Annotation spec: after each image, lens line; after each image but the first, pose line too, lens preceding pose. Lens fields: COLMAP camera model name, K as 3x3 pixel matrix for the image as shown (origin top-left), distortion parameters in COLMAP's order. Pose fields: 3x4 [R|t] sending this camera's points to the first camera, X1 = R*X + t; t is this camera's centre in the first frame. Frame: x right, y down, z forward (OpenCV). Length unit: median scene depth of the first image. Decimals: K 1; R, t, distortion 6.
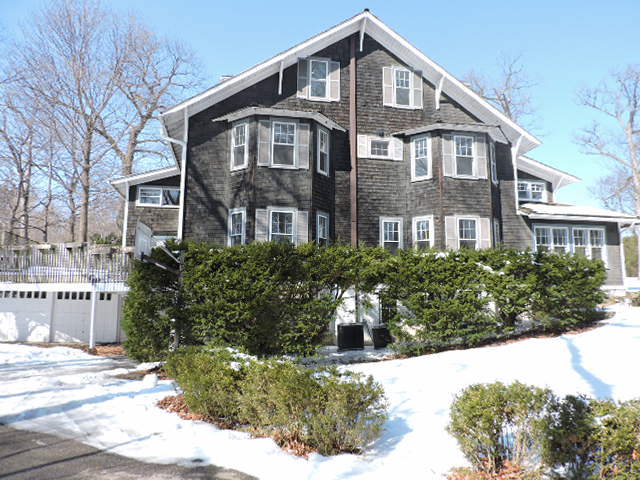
lens RADIAL K [[461.3, 0, 320.0], [0, 461.3, 240.0], [0, 0, 1]] dist [-0.002775, -0.002748]
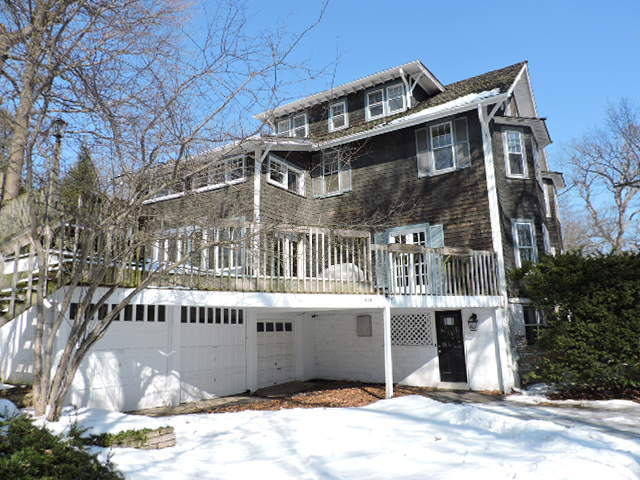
lens RADIAL K [[461.3, 0, 320.0], [0, 461.3, 240.0], [0, 0, 1]] dist [-0.002775, -0.002748]
pose [[0.676665, 0.114799, 0.727286, -1.105837], [-0.077248, 0.993388, -0.084930, 0.082709], [-0.732227, 0.001288, 0.681059, 0.647037]]
